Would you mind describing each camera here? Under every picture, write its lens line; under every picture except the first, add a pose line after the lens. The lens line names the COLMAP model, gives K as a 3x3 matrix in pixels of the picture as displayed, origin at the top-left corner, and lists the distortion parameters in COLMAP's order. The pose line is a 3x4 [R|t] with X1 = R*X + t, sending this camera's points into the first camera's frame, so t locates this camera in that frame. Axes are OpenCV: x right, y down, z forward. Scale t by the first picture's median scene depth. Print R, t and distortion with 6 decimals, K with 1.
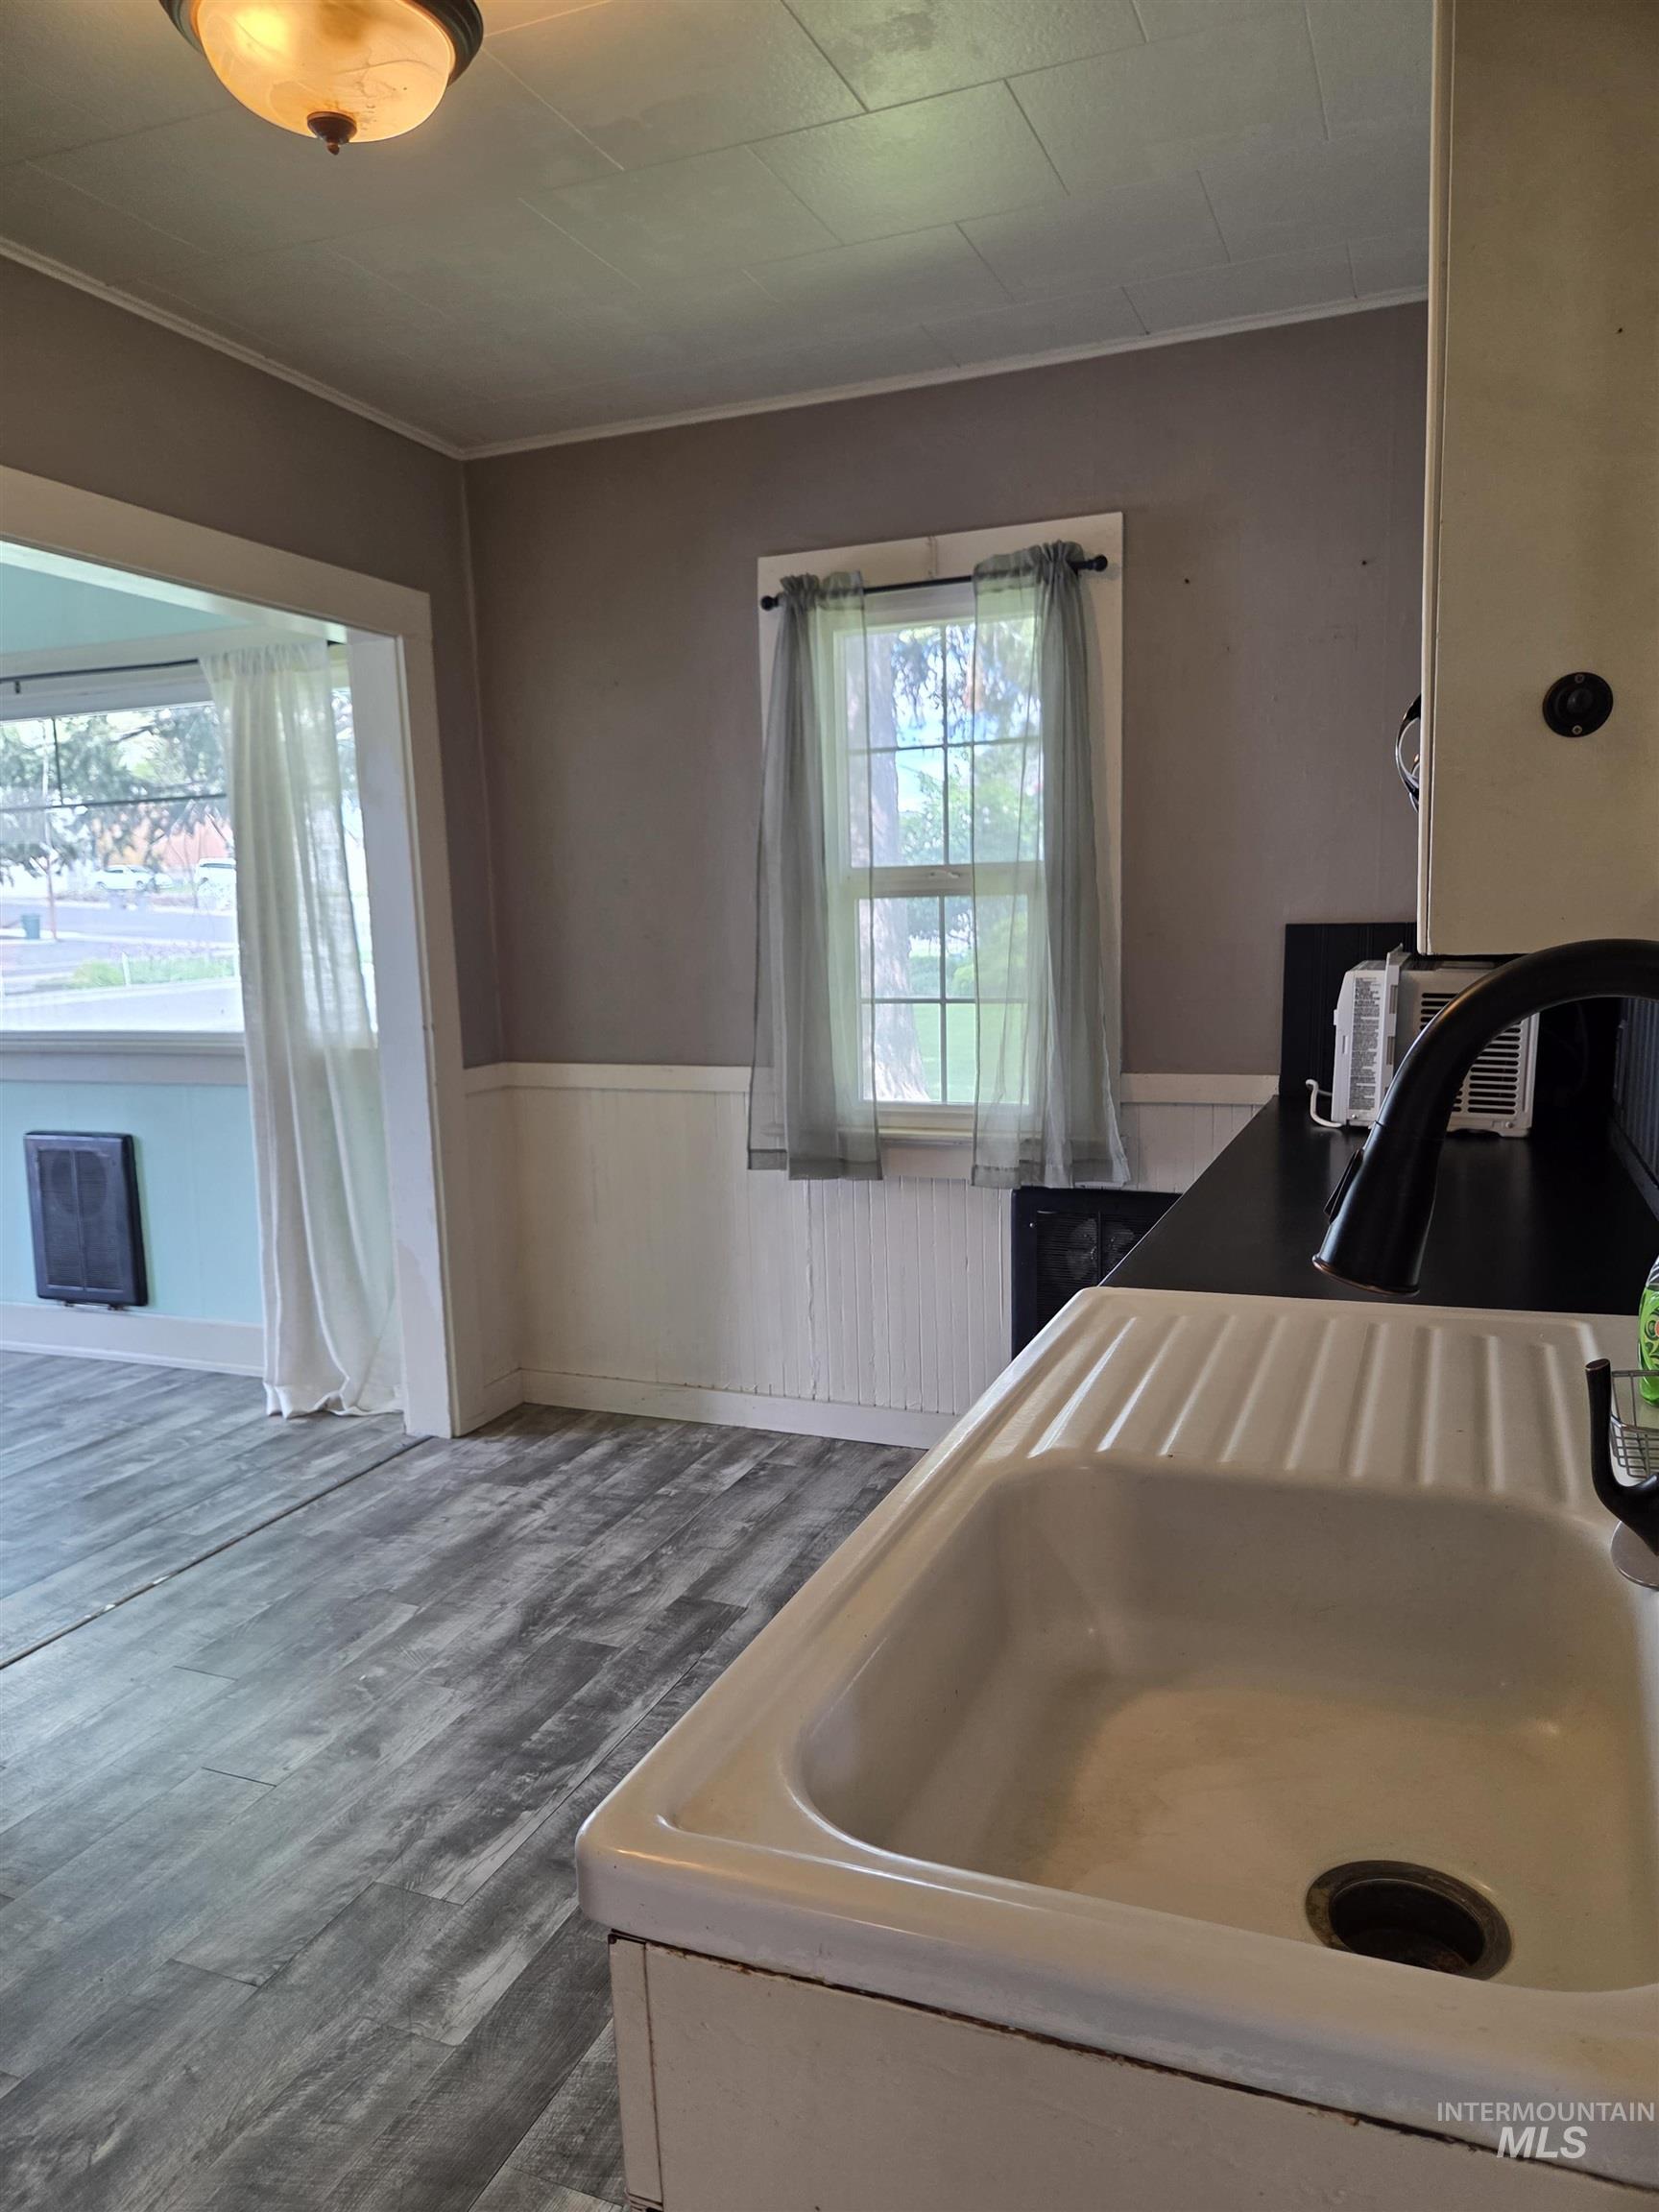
lens RADIAL K [[1477.3, 0, 815.9], [0, 1477.3, 1106.5], [0, 0, 1]] dist [0.062265, -0.055267]
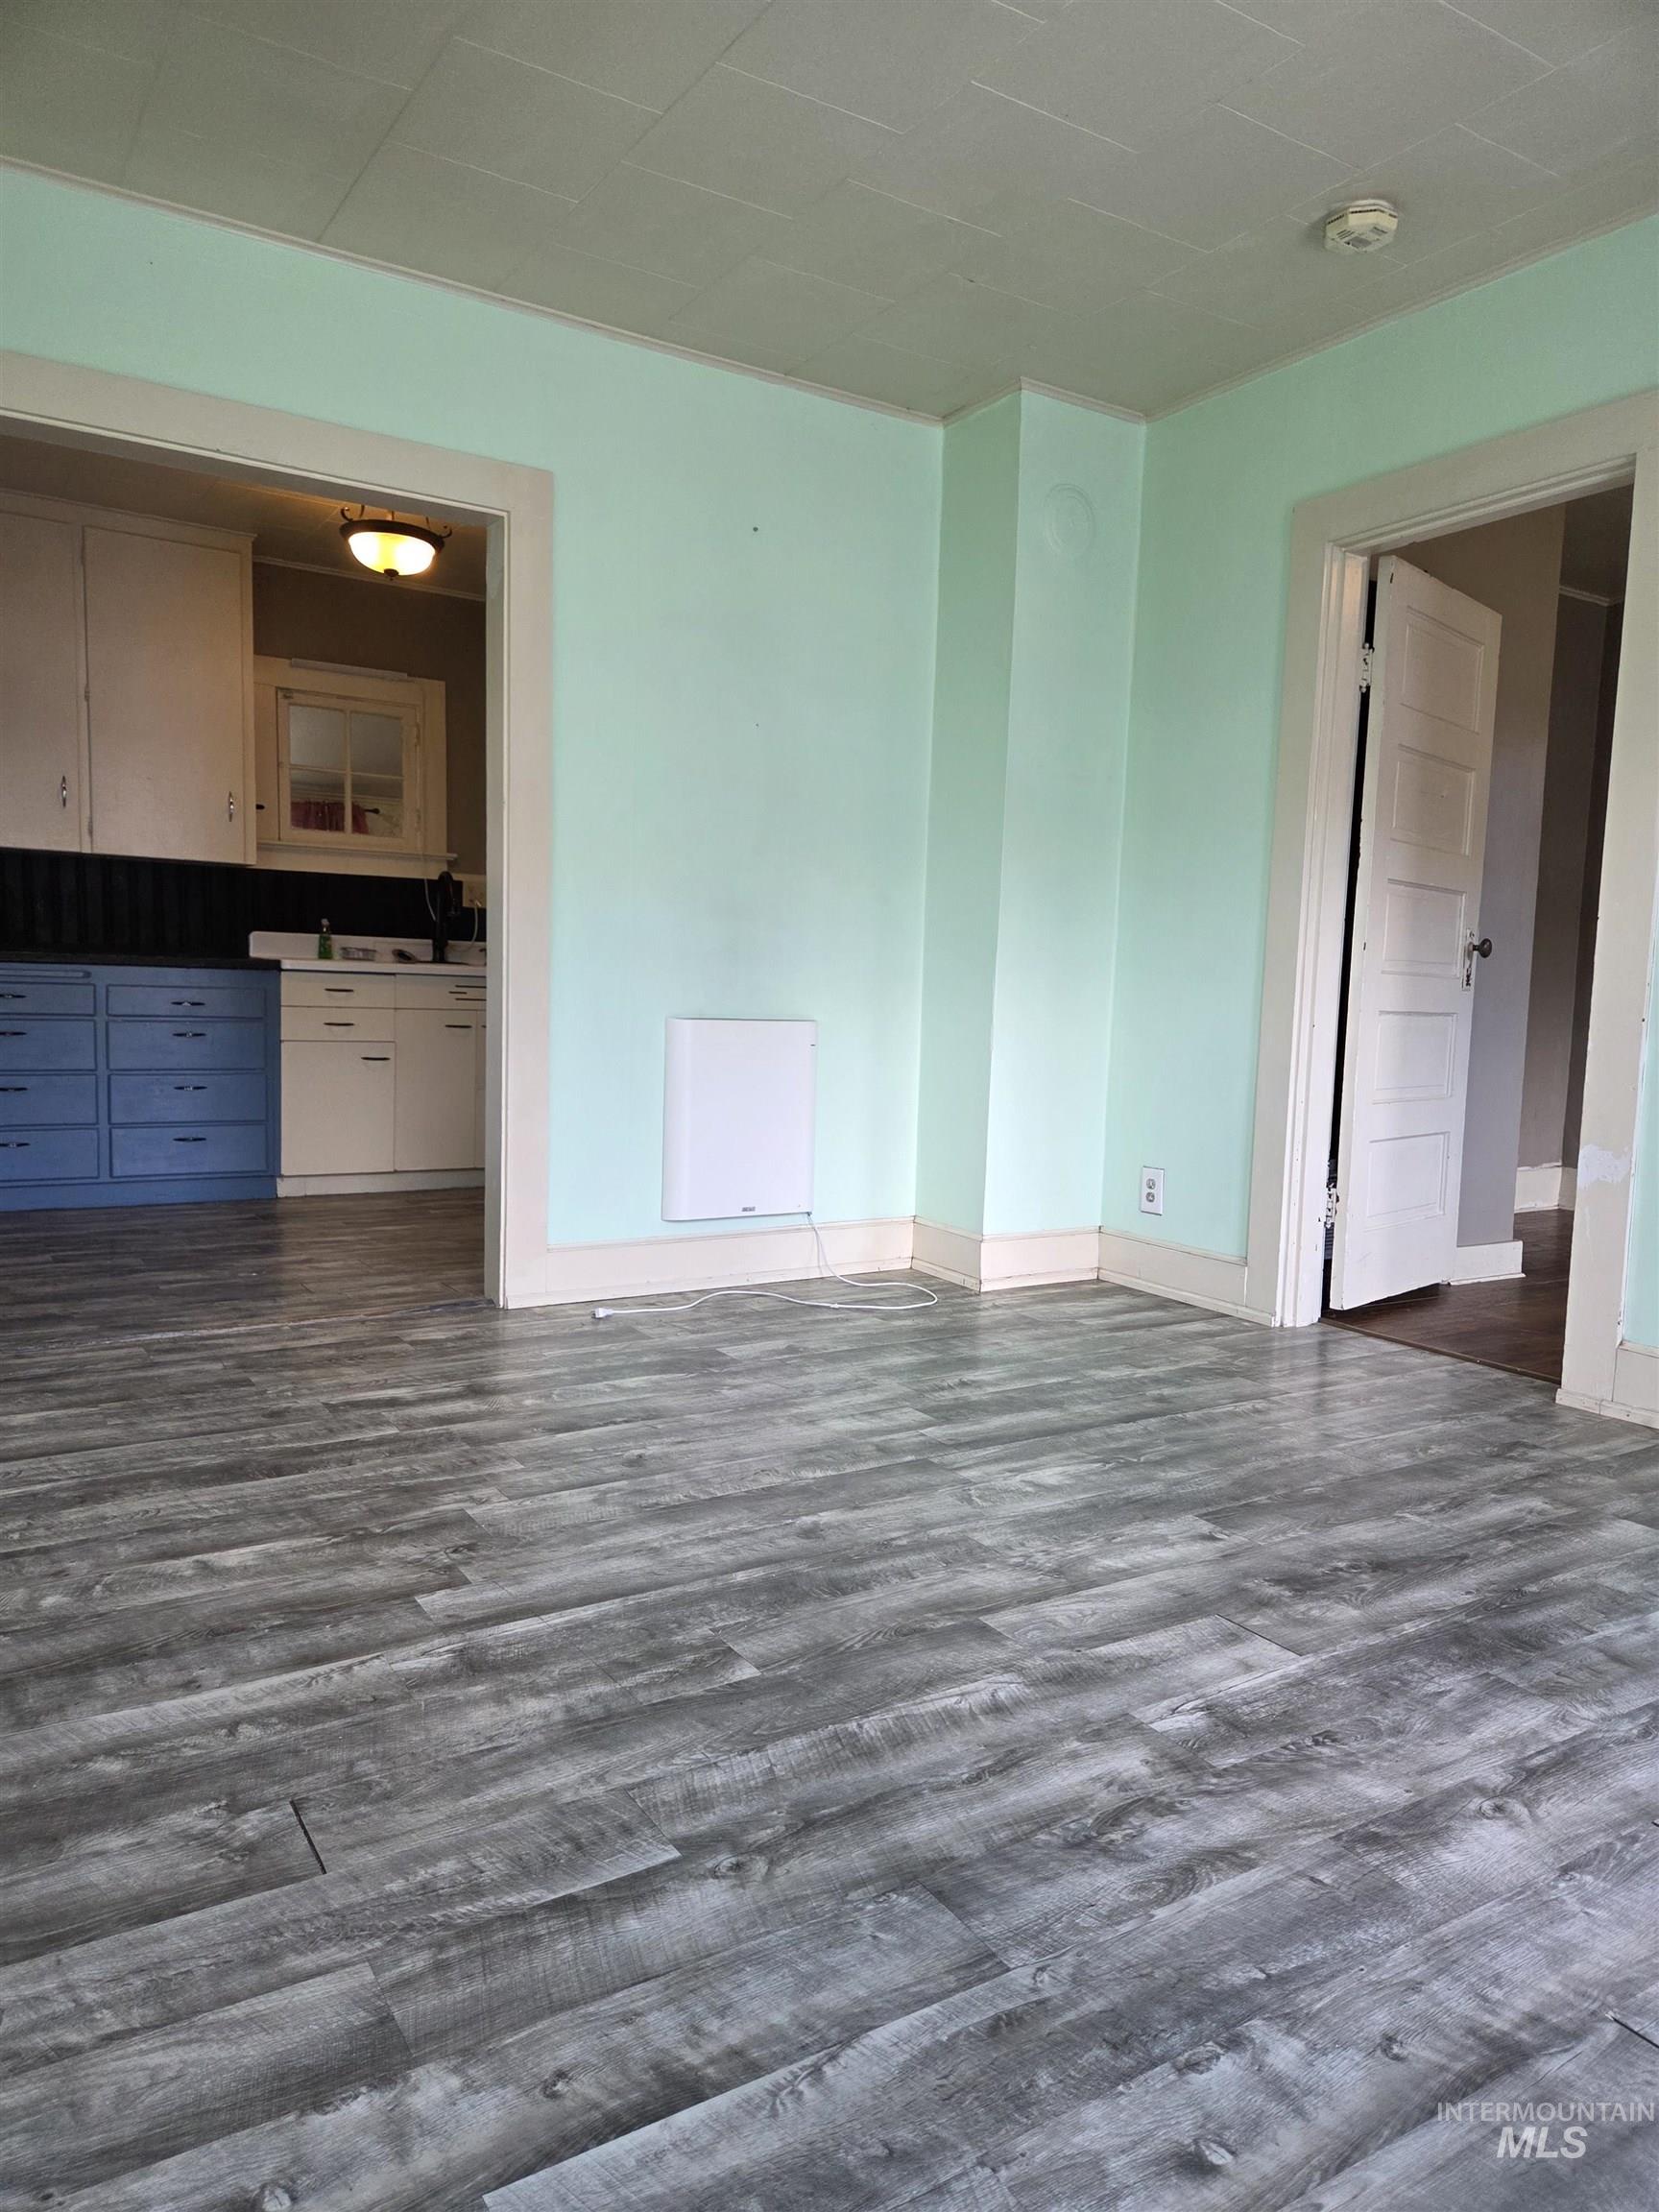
lens RADIAL K [[1477.3, 0, 815.8], [0, 1477.3, 1113.5], [0, 0, 1]] dist [0.062265, -0.055267]
pose [[-0.817557, -0.041193, 0.574373, -0.400146], [0.071923, 0.982323, 0.172826, 0.013830], [-0.571339, 0.182606, -0.800142, 1.158328]]
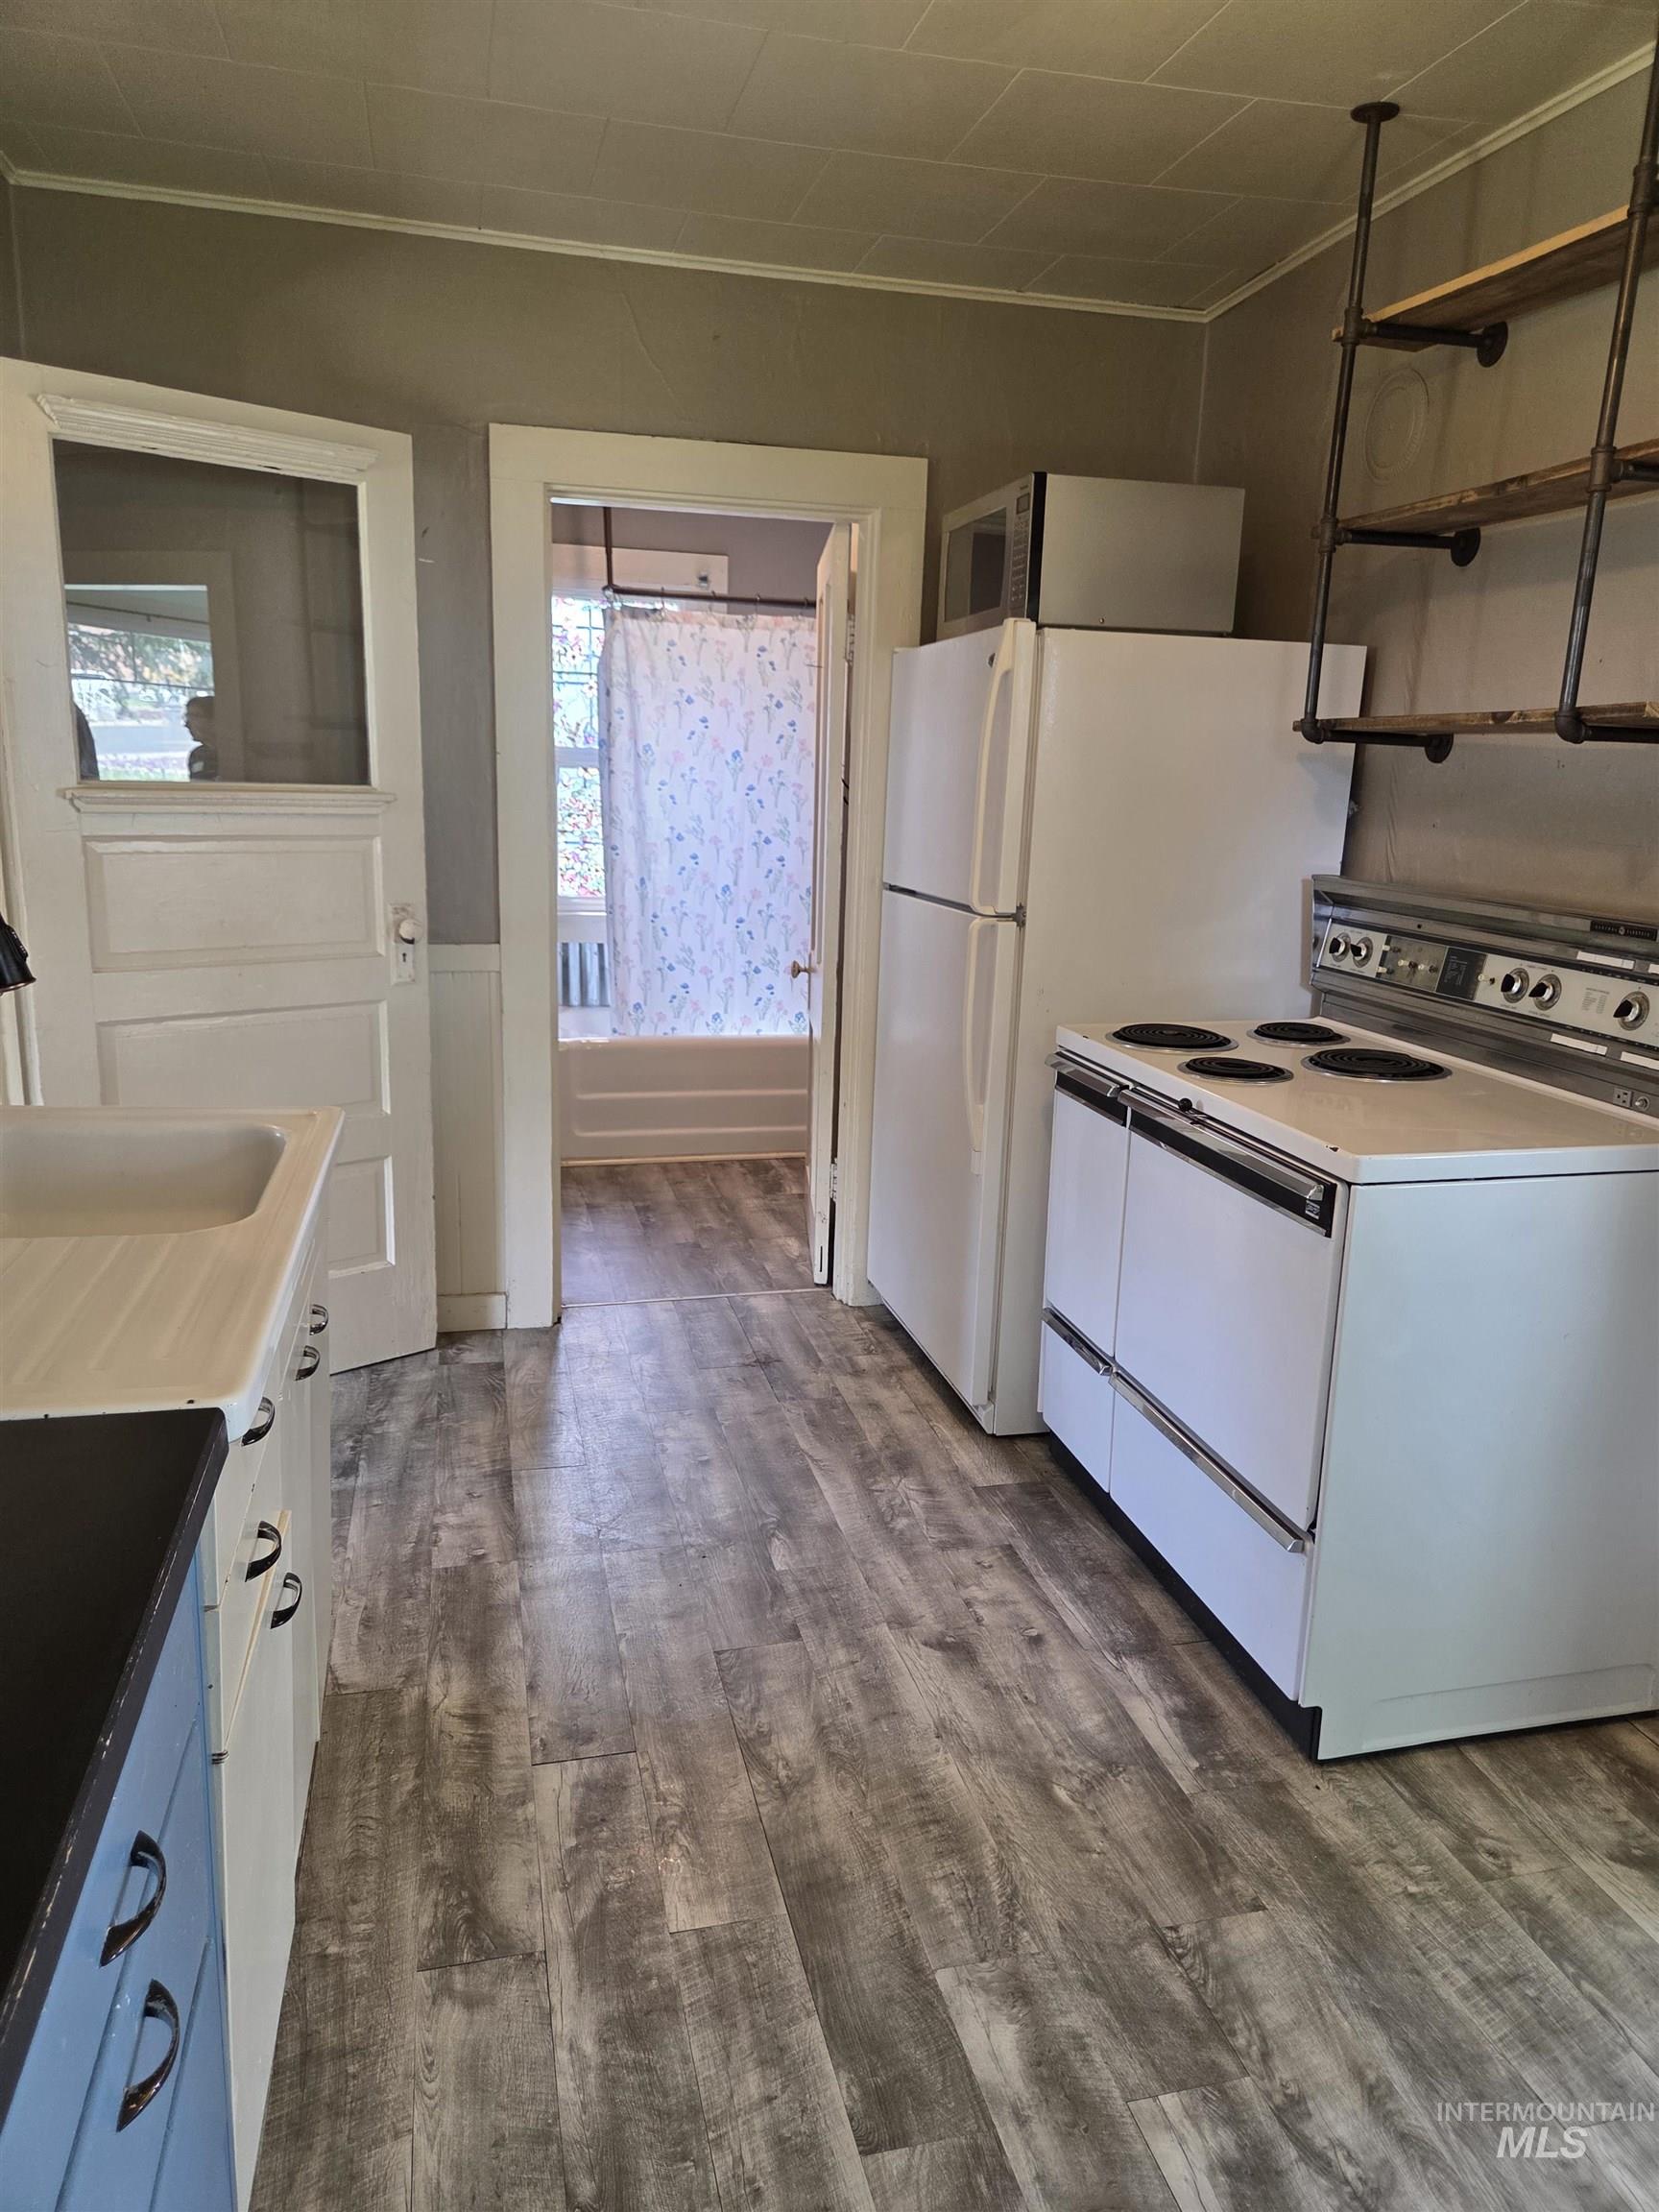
lens RADIAL K [[1477.3, 0, 835.6], [0, 1477.3, 1092.2], [0, 0, 1]] dist [0.062265, -0.055267]
pose [[-0.796543, 0.131345, -0.590142, 0.193070], [-0.087932, 0.940568, 0.328025, -0.146728], [0.598153, 0.313178, -0.737653, 0.893859]]
